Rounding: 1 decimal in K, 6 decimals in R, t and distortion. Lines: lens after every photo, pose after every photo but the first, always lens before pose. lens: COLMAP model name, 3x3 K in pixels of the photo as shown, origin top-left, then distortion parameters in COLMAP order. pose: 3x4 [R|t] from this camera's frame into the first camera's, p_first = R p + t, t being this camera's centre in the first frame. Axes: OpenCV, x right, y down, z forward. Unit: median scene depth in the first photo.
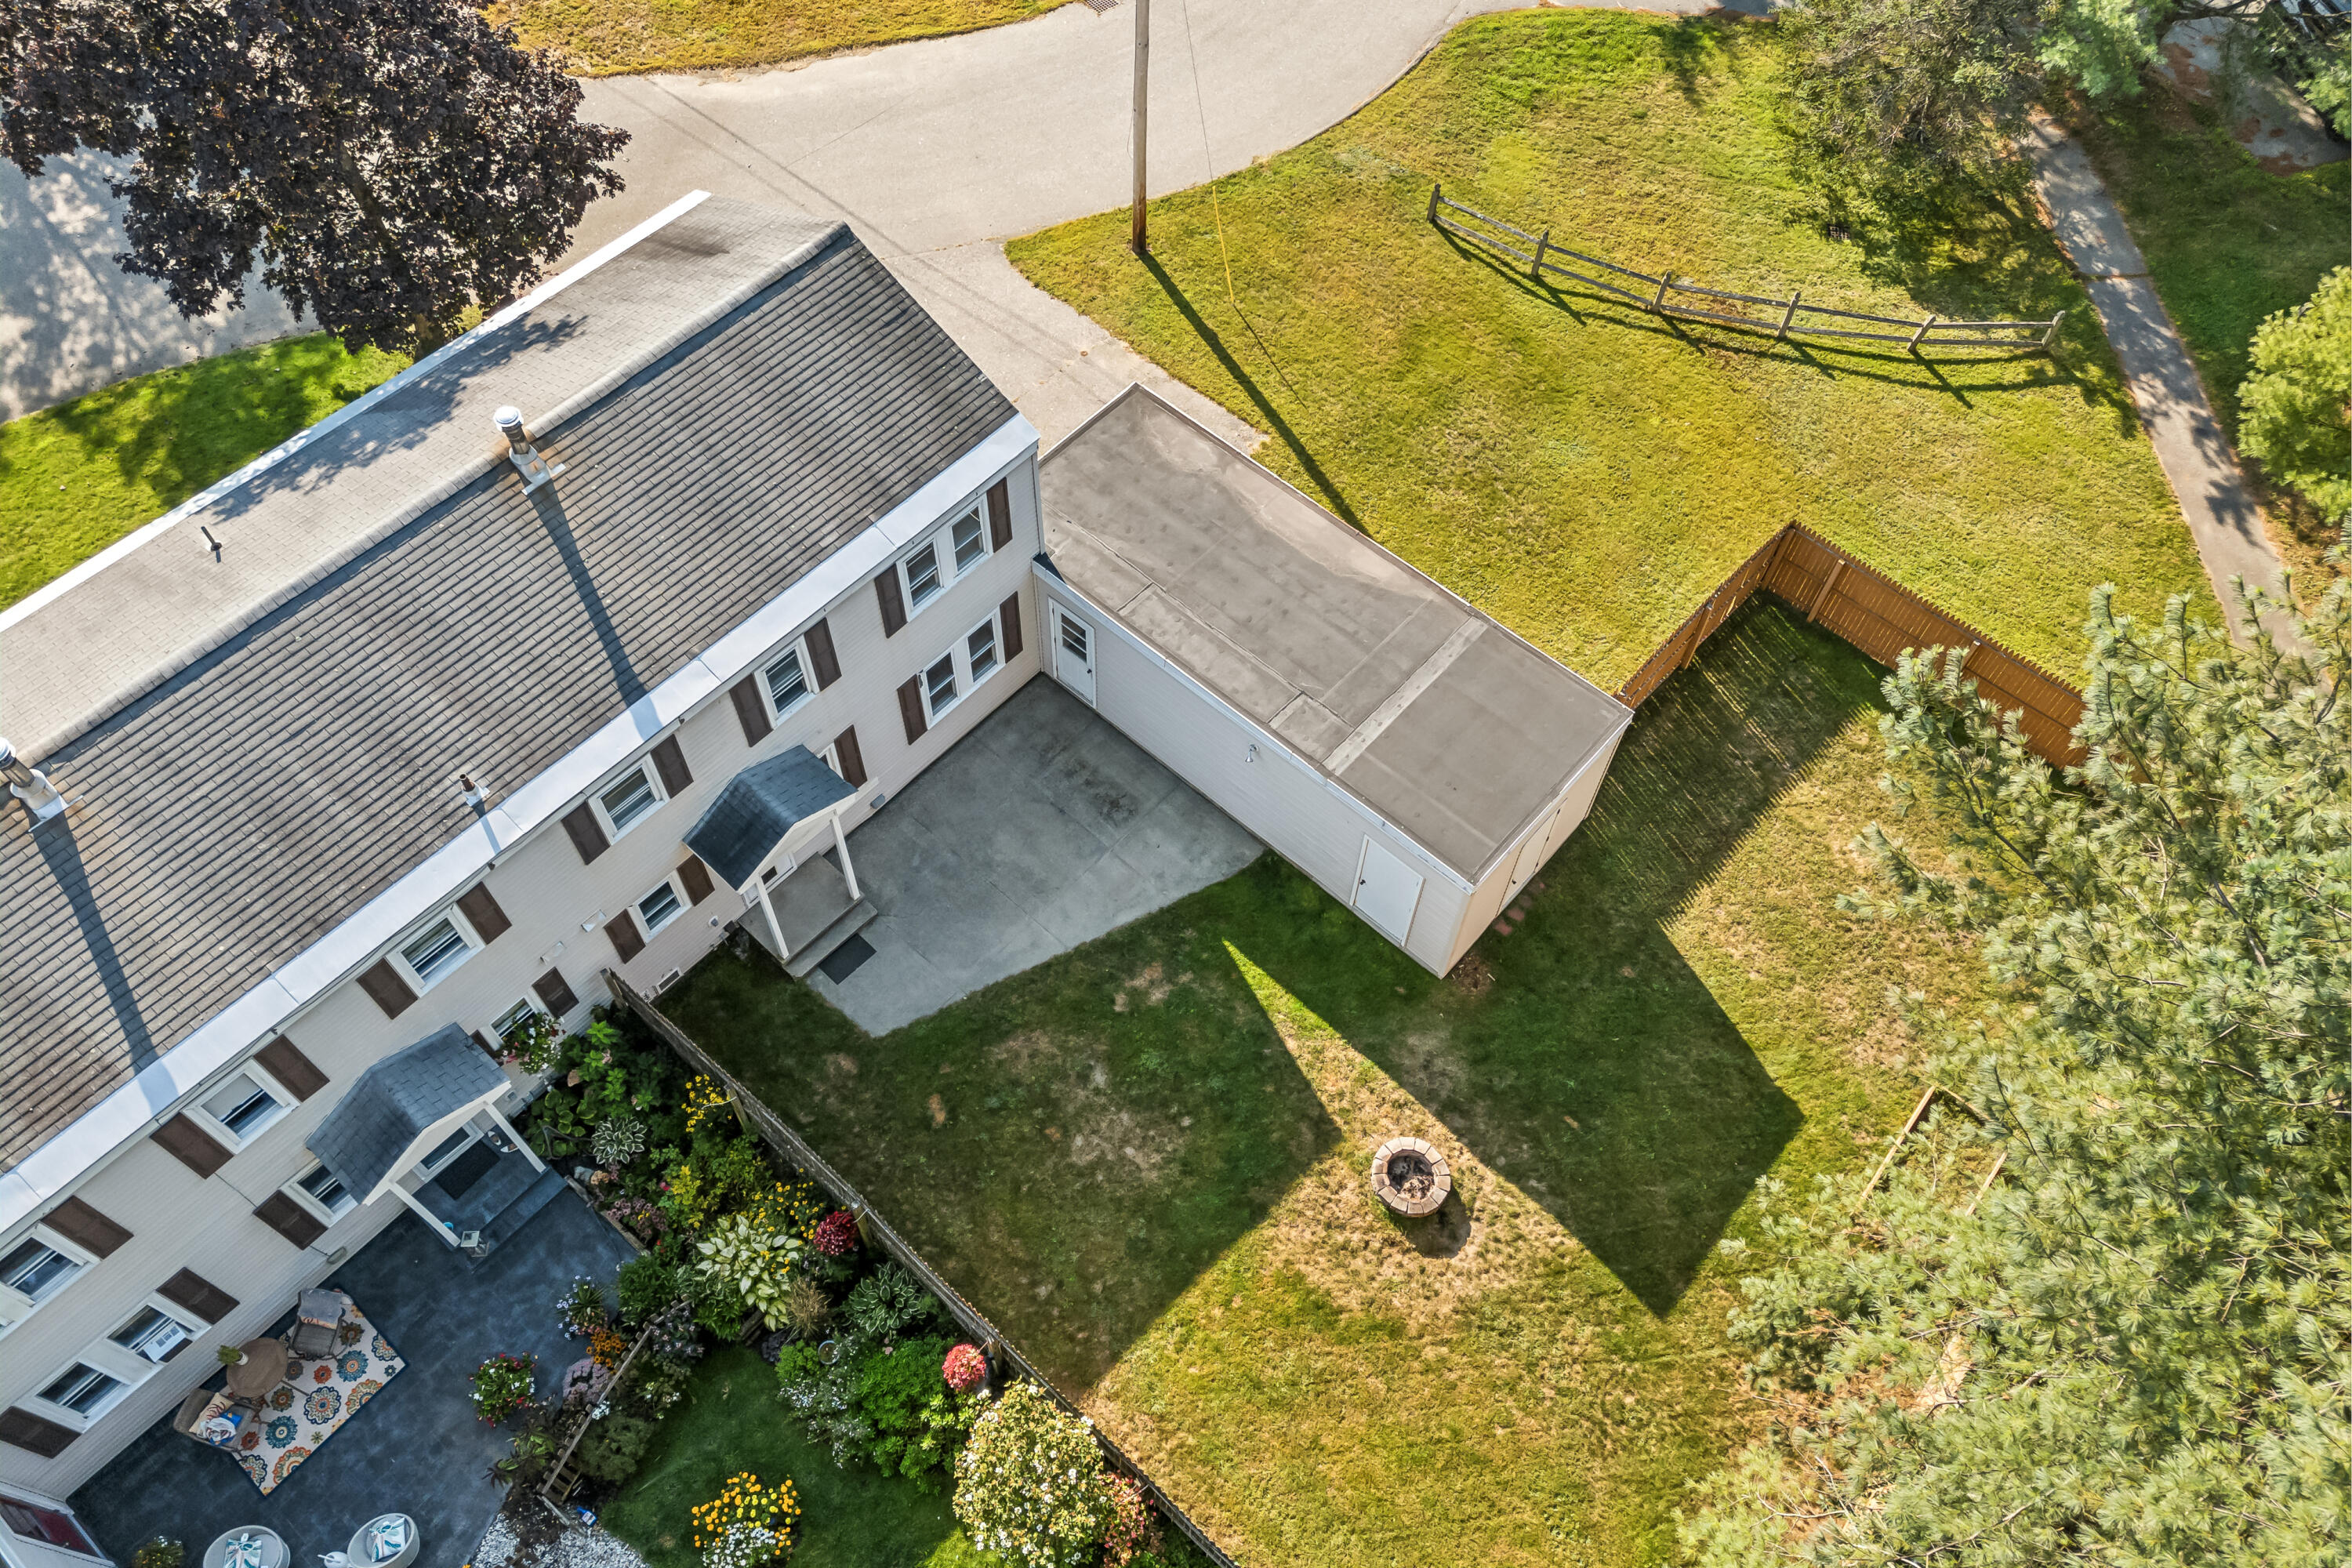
lens RADIAL K [[1722.7, 0, 1176.0], [0, 1722.7, 784.0], [0, 0, 1]] dist [0.002814, 0.000569]
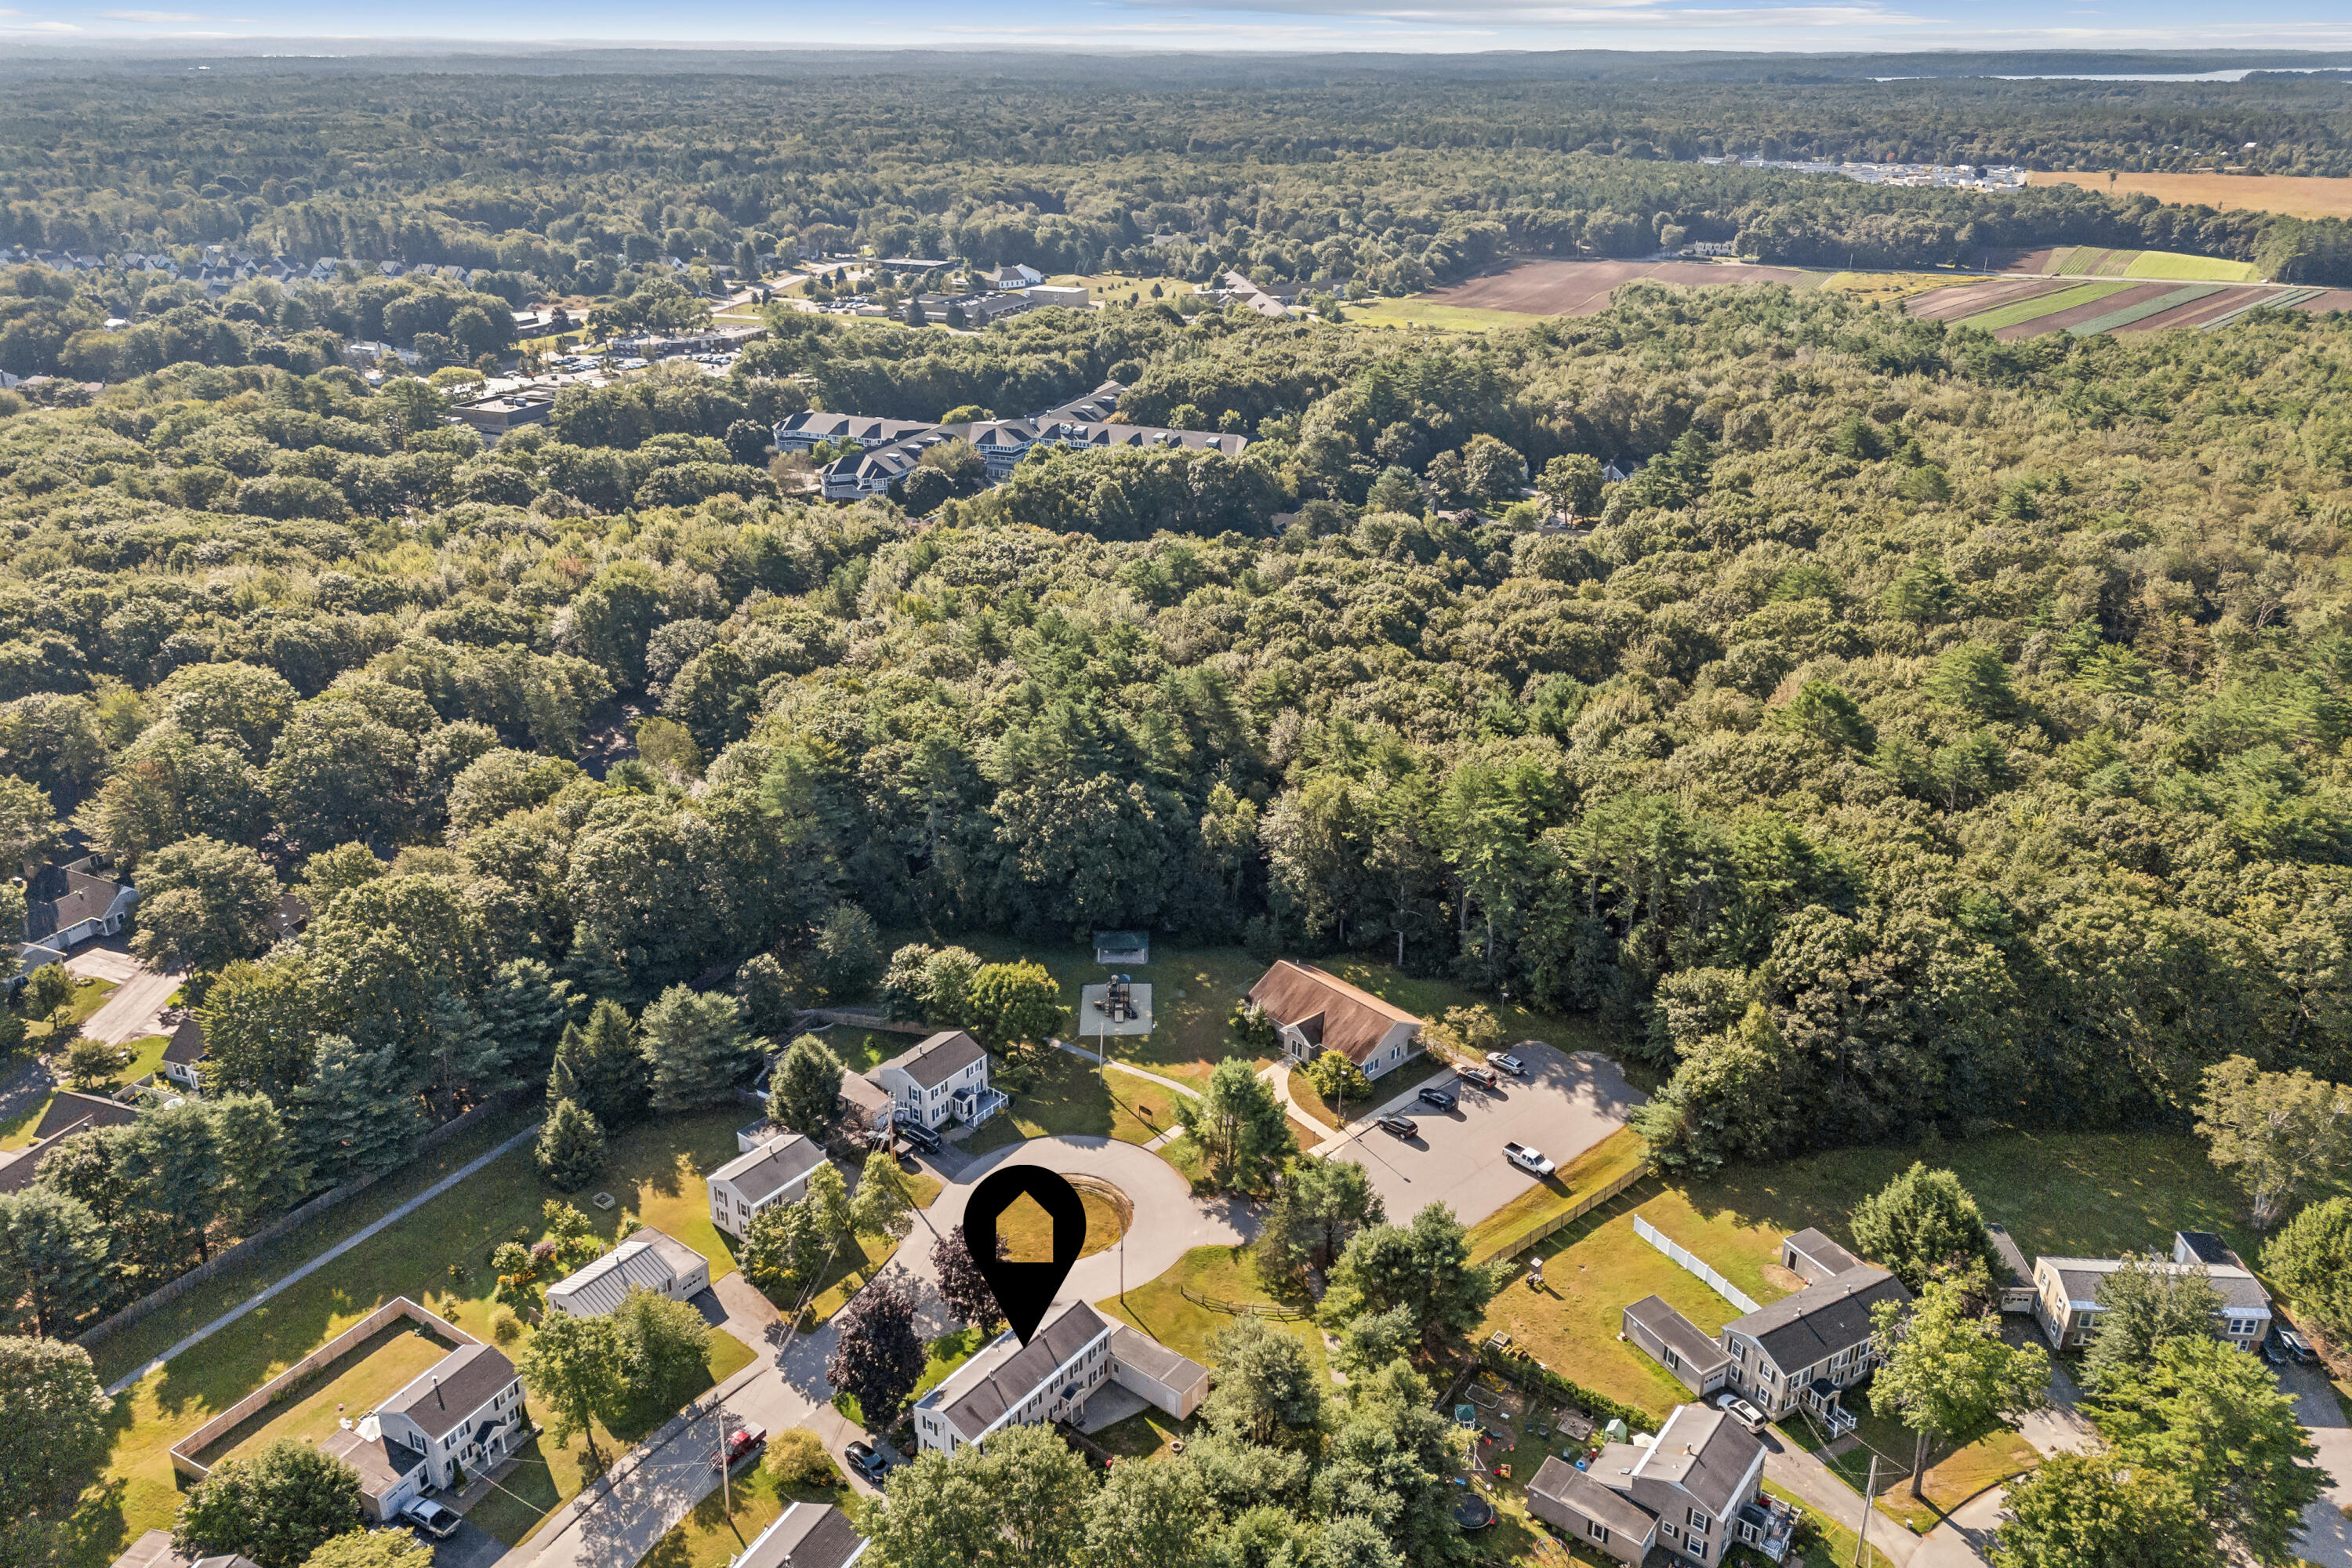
lens RADIAL K [[1722.7, 0, 1176.0], [0, 1722.7, 784.0], [0, 0, 1]] dist [0.002814, 0.000569]
pose [[0.997097, -0.042044, 0.063487, -0.150619], [0.070790, 0.818989, -0.569425, 1.702496], [-0.028054, 0.572266, 0.819588, -5.133181]]
